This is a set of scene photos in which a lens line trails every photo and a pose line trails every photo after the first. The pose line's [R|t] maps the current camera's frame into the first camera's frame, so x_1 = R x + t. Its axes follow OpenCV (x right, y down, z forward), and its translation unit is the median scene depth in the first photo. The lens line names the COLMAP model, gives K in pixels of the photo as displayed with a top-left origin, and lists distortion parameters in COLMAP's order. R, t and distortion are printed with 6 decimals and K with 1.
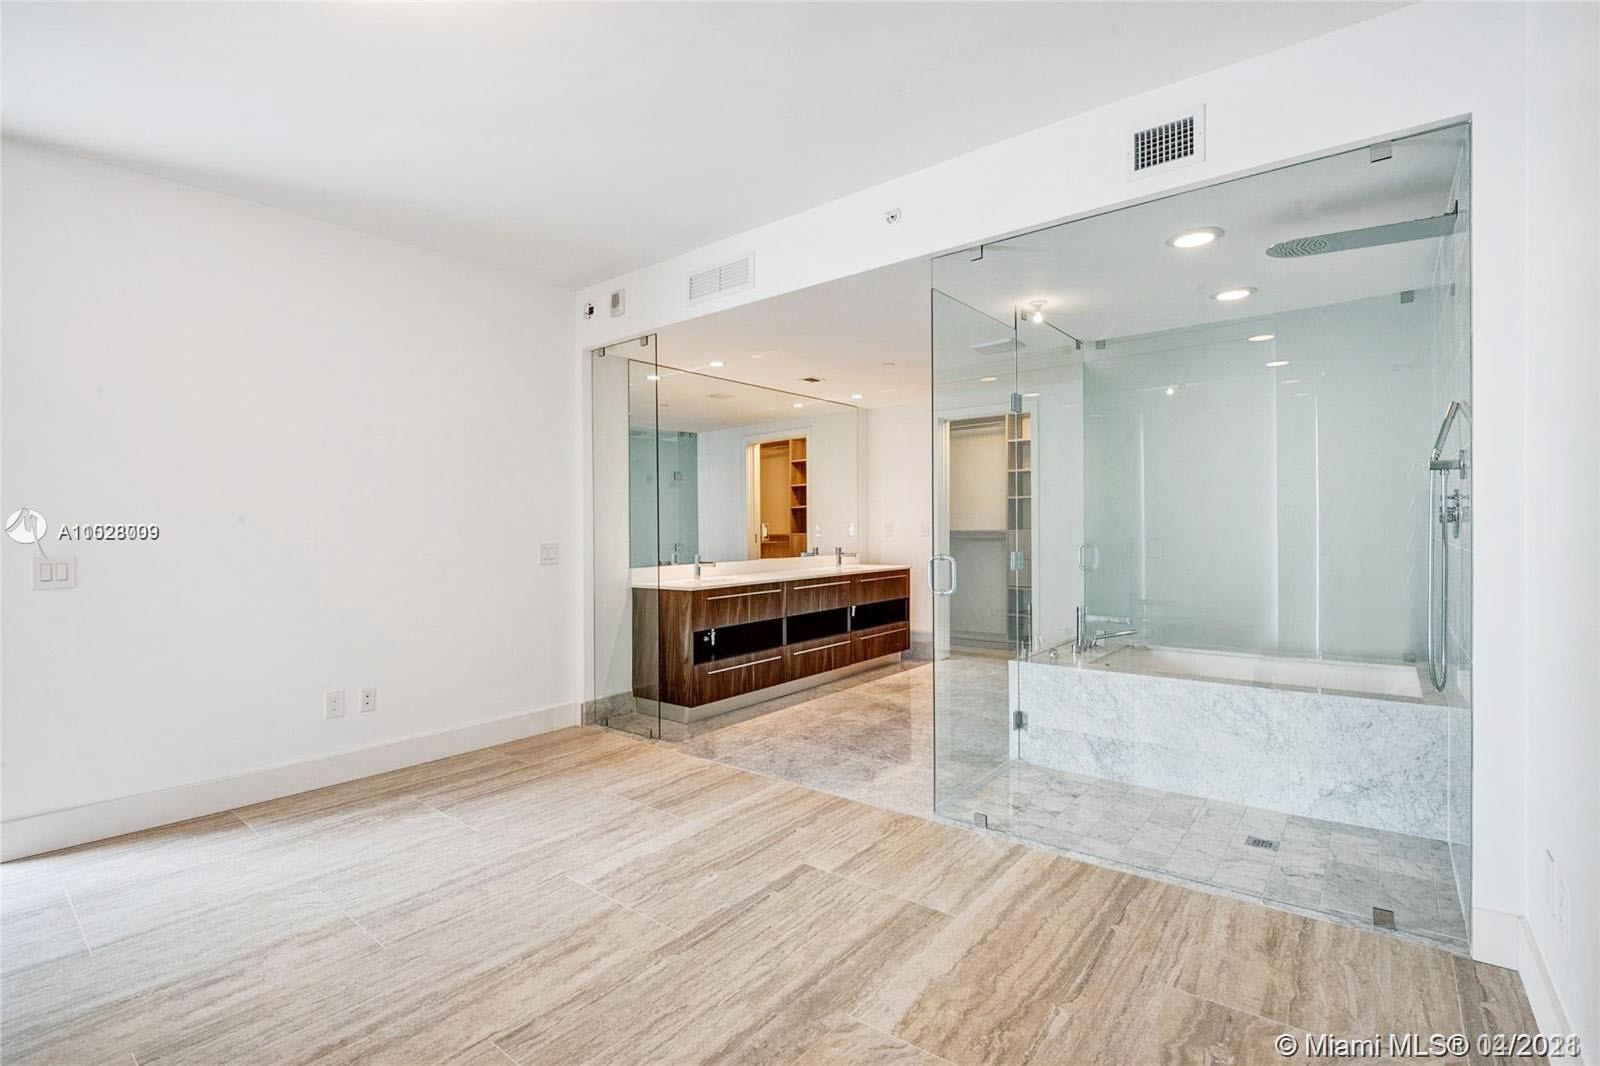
lens RADIAL K [[724.6, 0, 812.0], [0, 724.6, 539.1], [0, 0, 1]] dist [-0.013062, -0.005096]
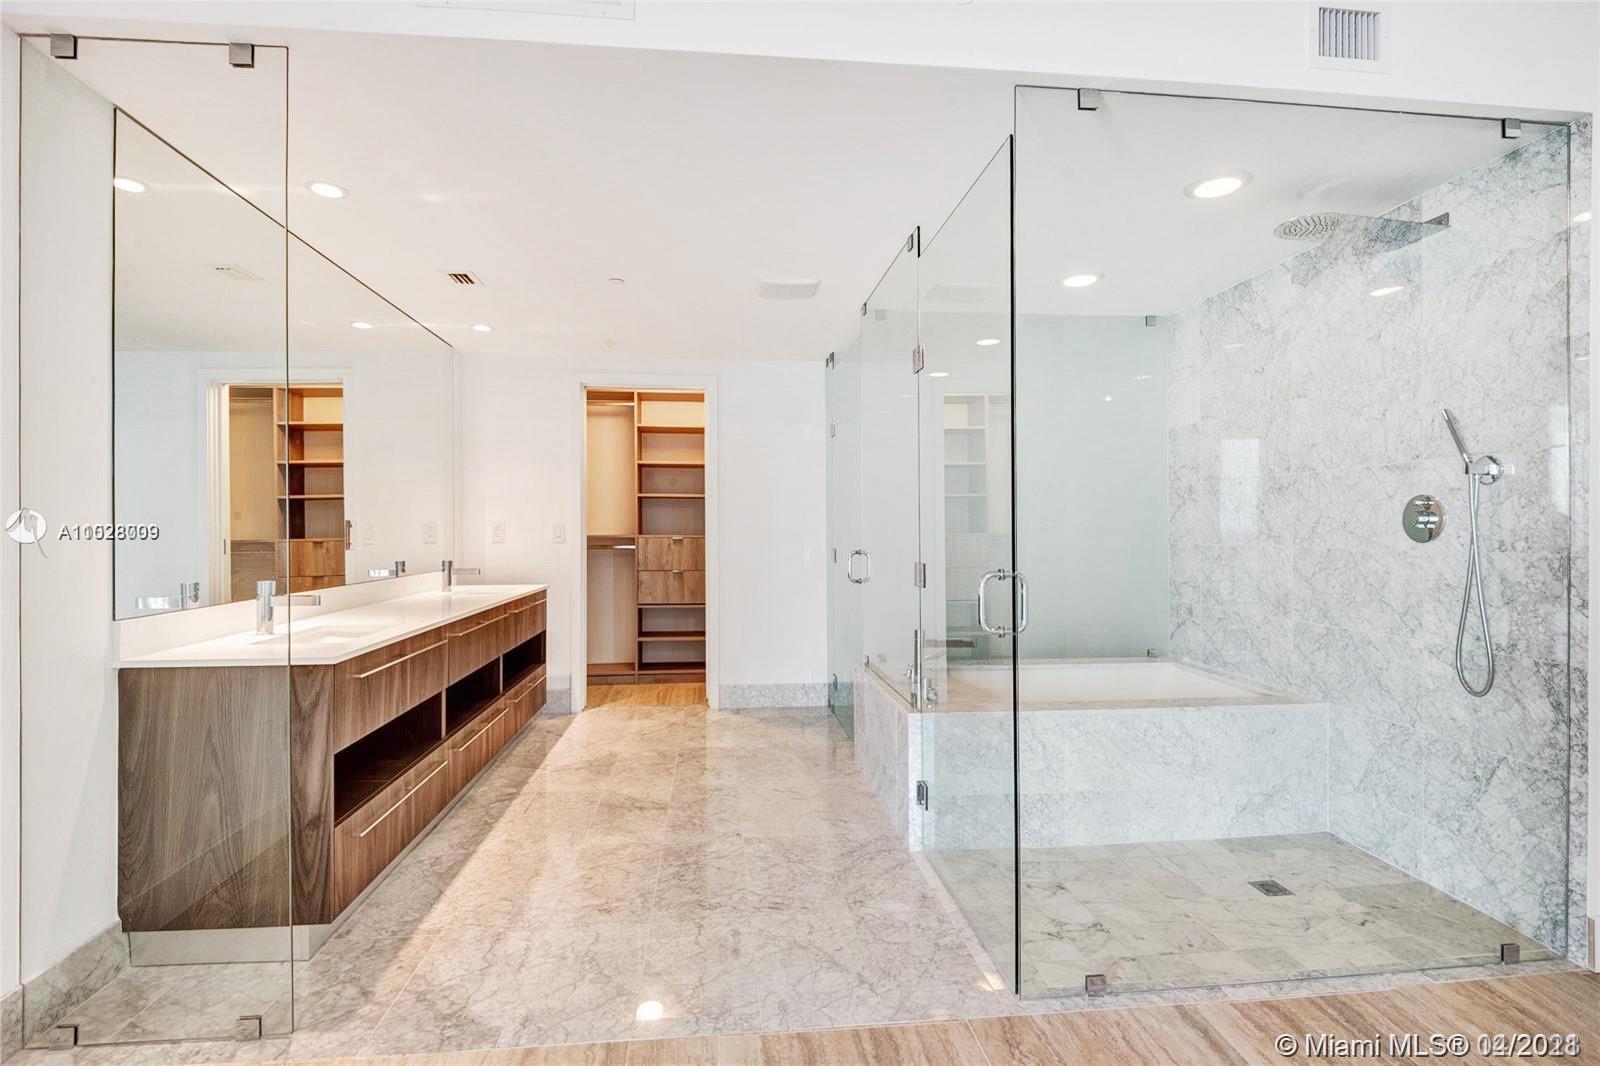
lens RADIAL K [[724.6, 0, 769.1], [0, 724.6, 536.2], [0, 0, 1]] dist [-0.013062, -0.005096]
pose [[0.732527, 0.009954, 0.680665, -0.324238], [0.001797, 0.999861, -0.016555, 0.004080], [-0.680736, 0.013350, 0.732407, 0.581125]]
